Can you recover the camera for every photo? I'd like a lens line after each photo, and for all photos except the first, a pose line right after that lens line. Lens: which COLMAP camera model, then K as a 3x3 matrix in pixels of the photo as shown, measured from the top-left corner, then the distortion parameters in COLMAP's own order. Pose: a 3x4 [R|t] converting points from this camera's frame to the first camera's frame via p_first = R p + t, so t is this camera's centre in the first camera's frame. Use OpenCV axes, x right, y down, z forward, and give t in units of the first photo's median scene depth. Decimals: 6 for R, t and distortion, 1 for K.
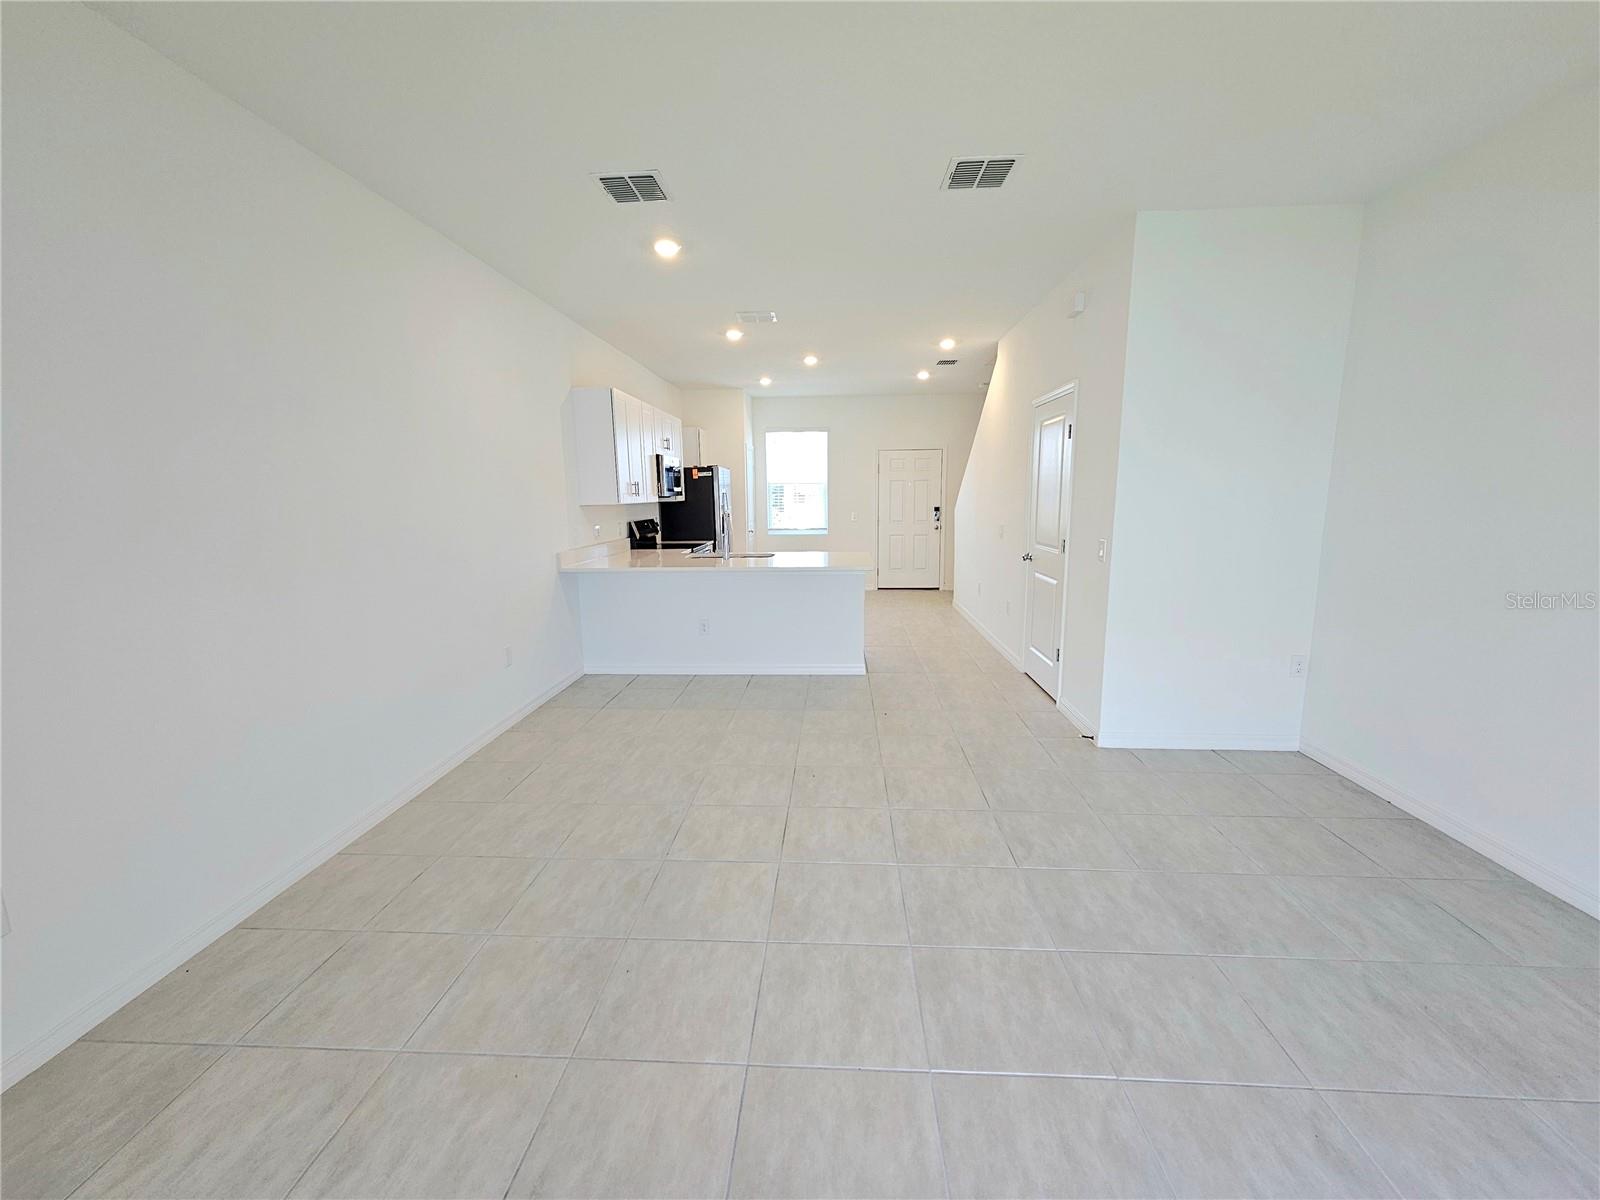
lens RADIAL K [[655.4, 0, 801.1], [0, 655.4, 592.3], [0, 0, 1]] dist [-0.000664, 0.000656]
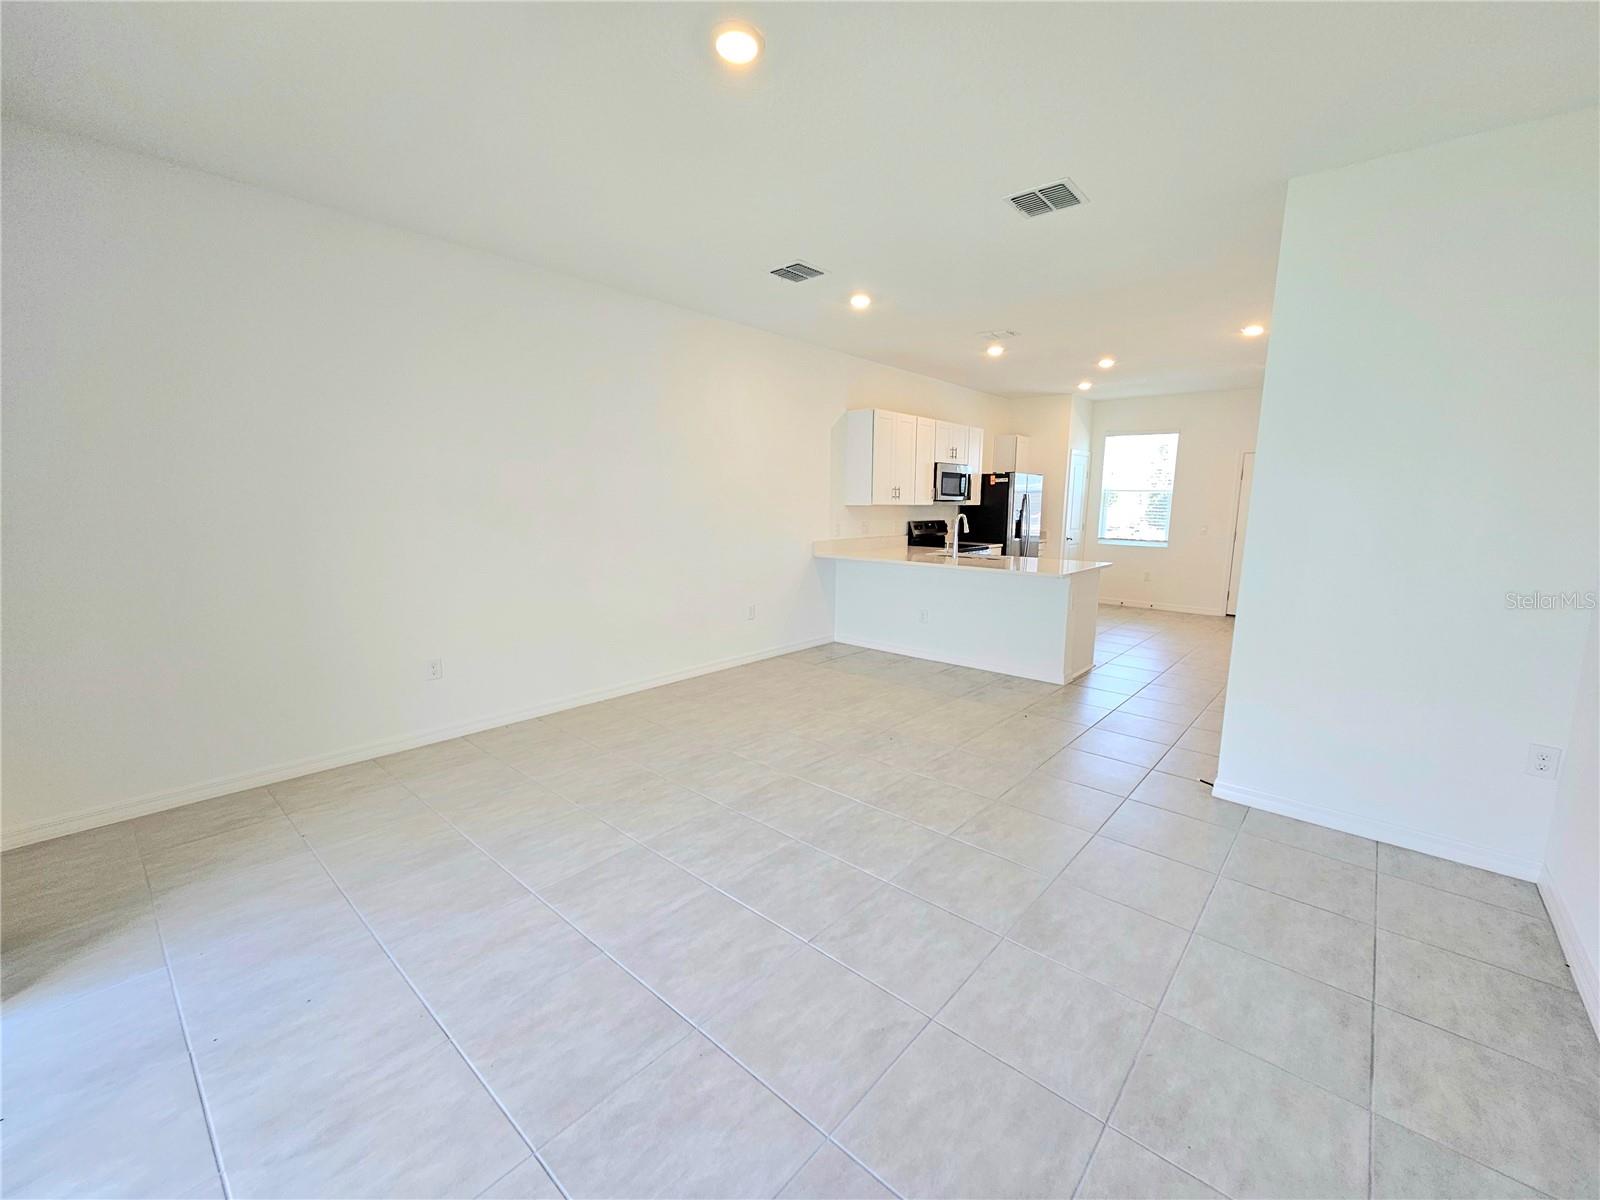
lens RADIAL K [[655.4, 0, 806.9], [0, 655.4, 592.7], [0, 0, 1]] dist [-0.000664, 0.000656]
pose [[0.790182, 0.108551, -0.603182, 0.398847], [-0.111725, 0.993211, 0.032380, -0.000736], [0.602602, 0.041805, 0.796946, -0.027816]]
